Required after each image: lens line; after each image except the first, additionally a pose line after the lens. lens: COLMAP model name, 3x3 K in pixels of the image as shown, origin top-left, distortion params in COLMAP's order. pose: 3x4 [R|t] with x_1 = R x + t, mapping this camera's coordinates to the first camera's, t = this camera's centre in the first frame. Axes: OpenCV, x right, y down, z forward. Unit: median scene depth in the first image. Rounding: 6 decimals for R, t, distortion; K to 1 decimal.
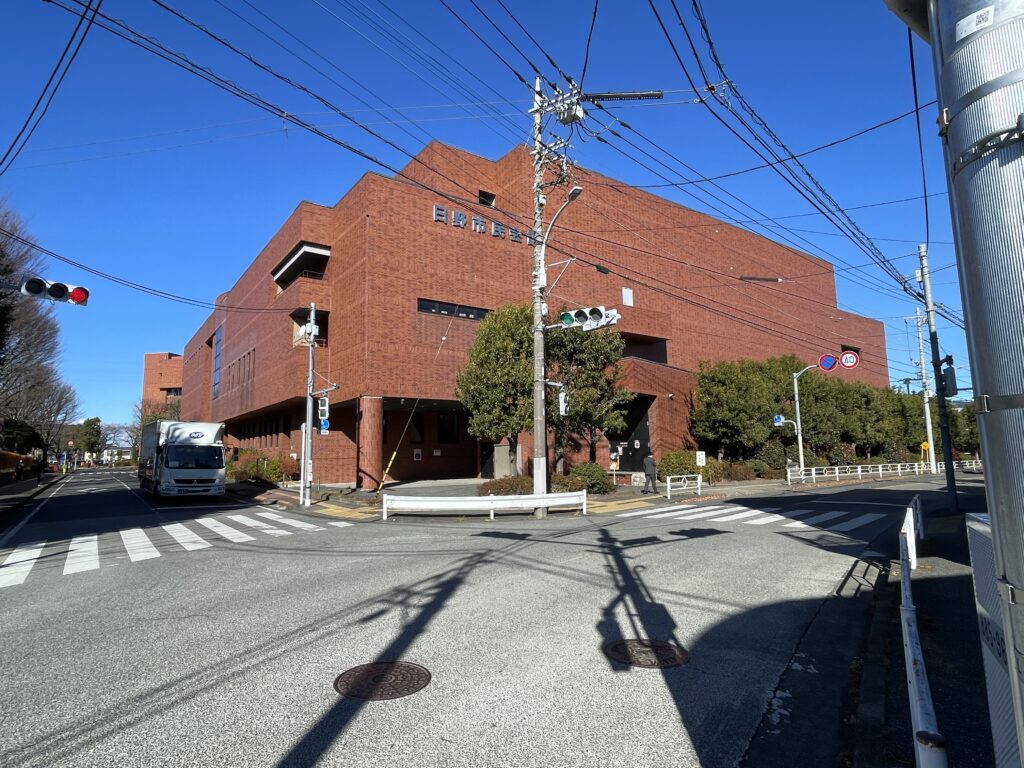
lens RADIAL K [[570.4, 0, 512.0], [0, 570.4, 384.0], [0, 0, 1]] dist [0.011419, -0.000609]
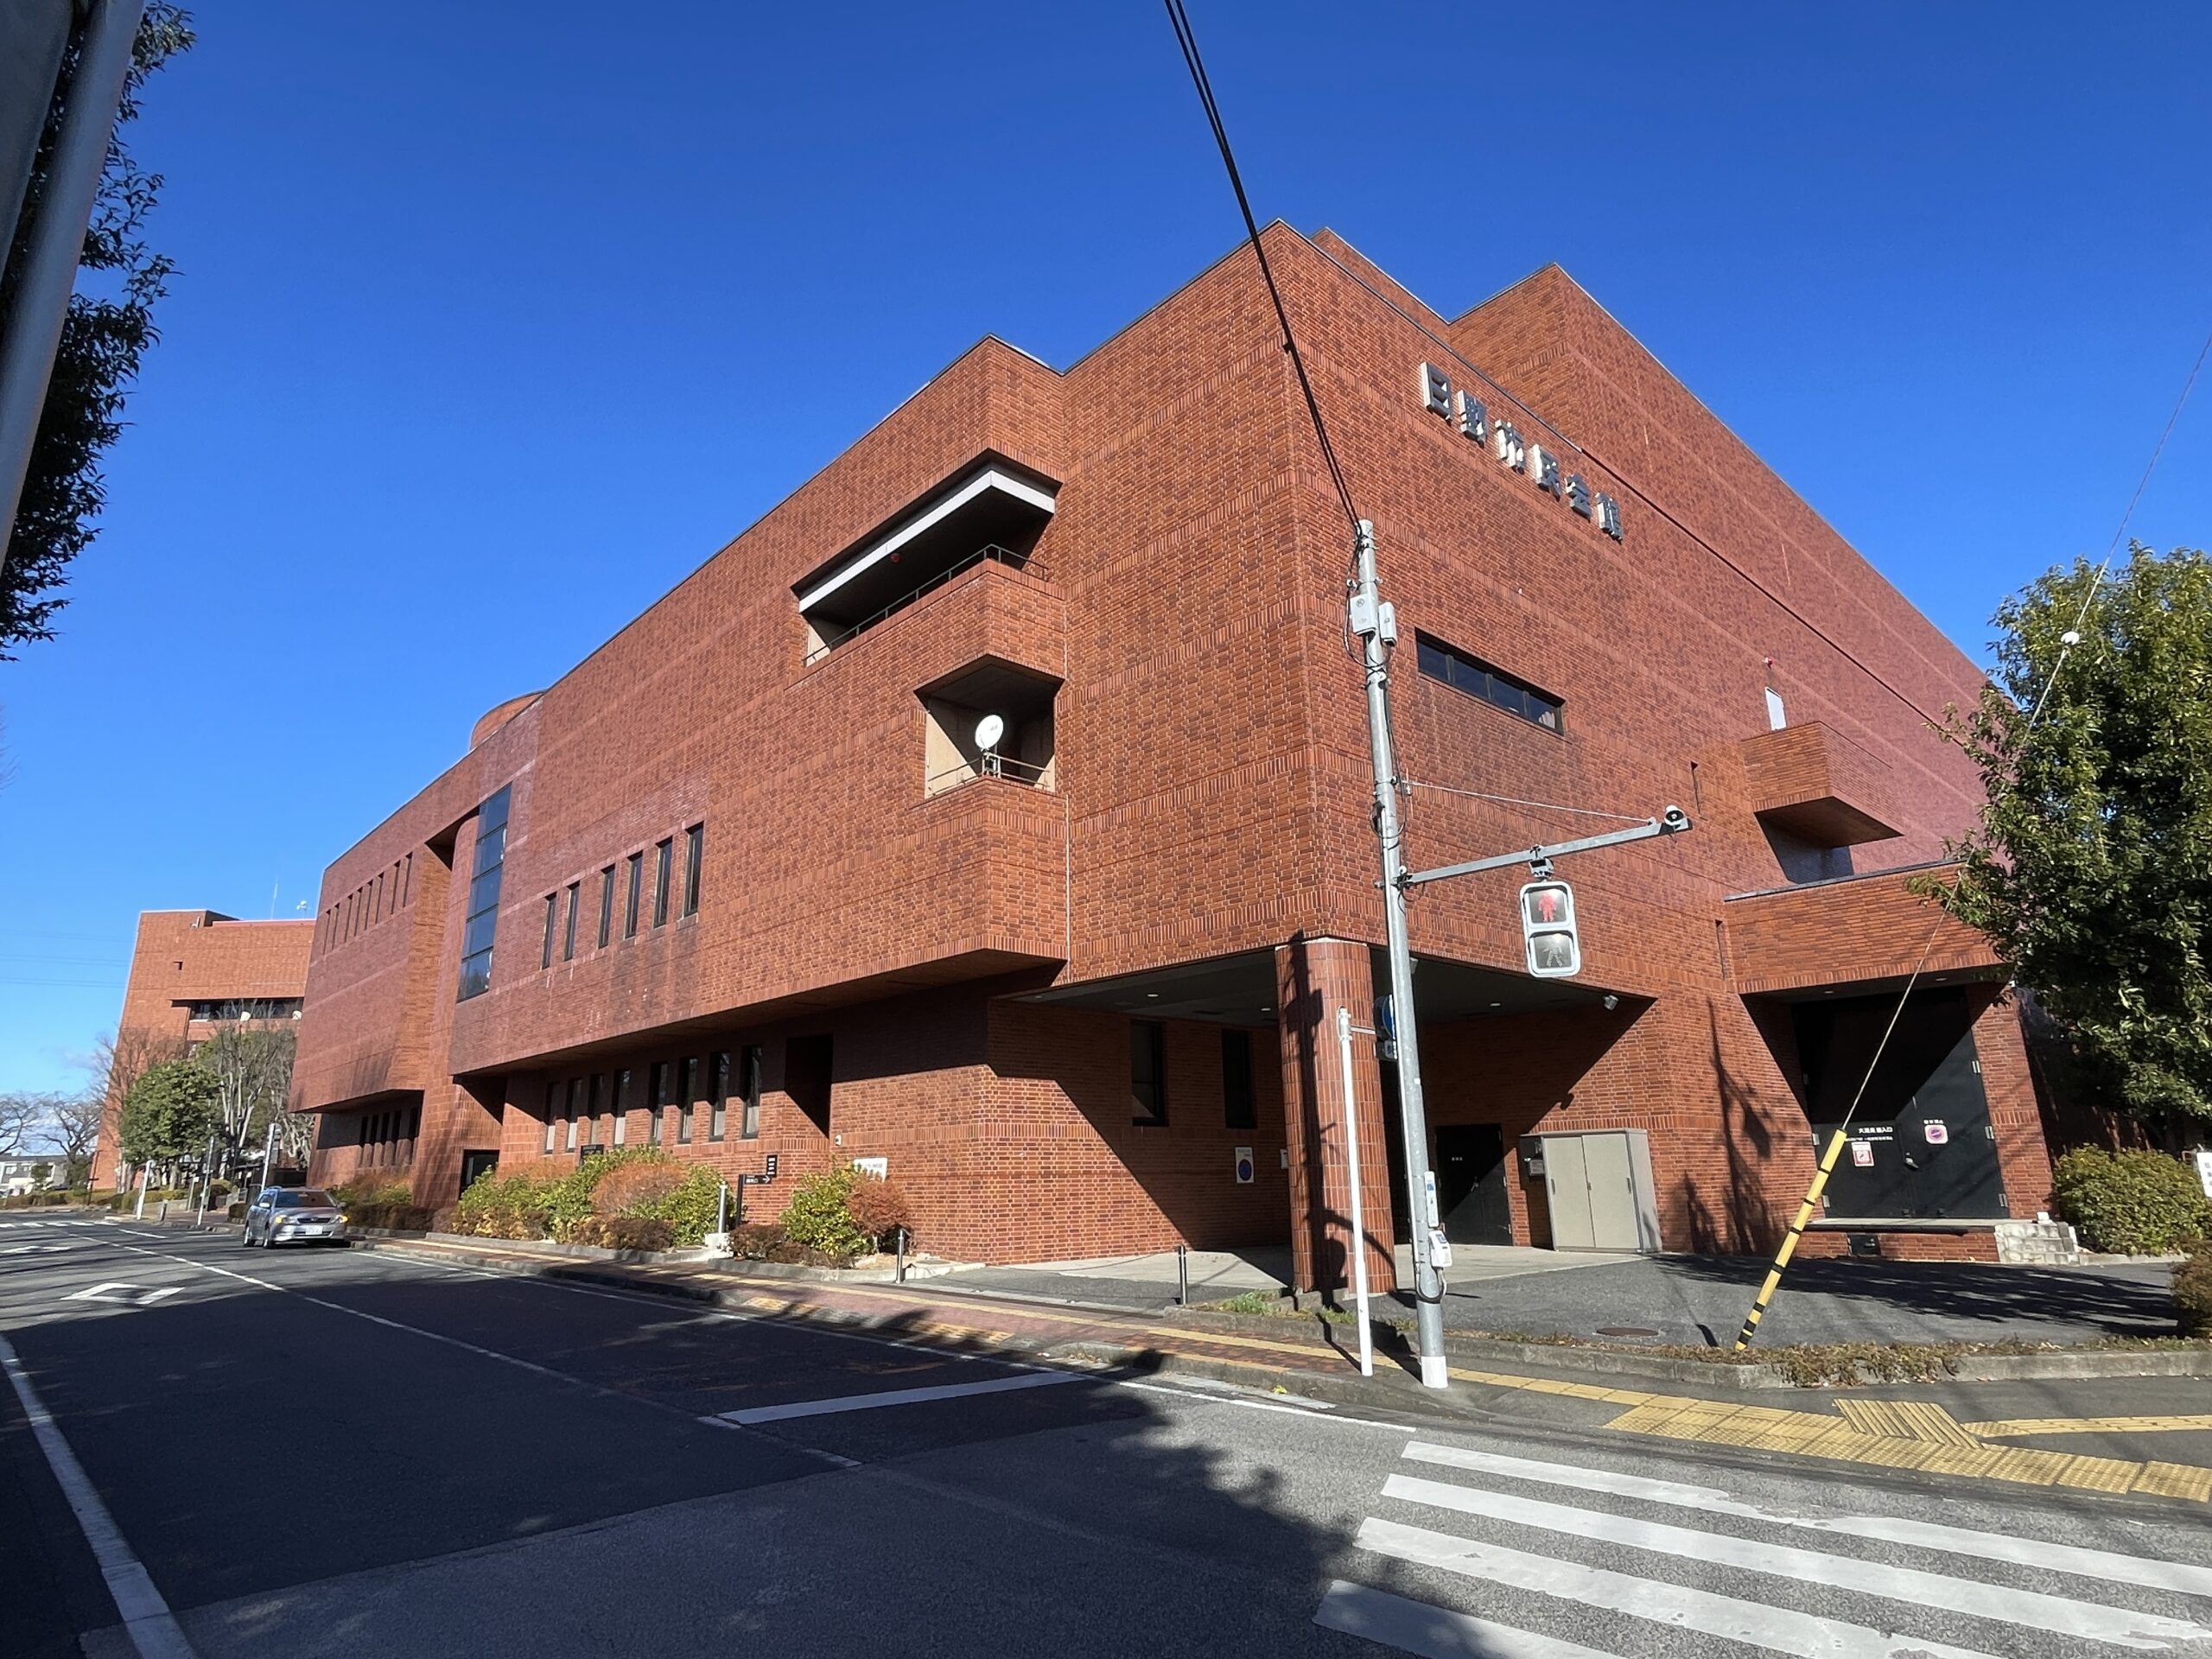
lens RADIAL K [[1232.2, 0, 1106.0], [0, 1232.2, 829.5], [0, 0, 1]] dist [0.011419, -0.000609]
pose [[0.993402, 0.031167, 0.110365, -0.358854], [-0.014239, 0.988436, -0.150970, 0.051110], [-0.113794, 0.148402, 0.982358, 0.351782]]
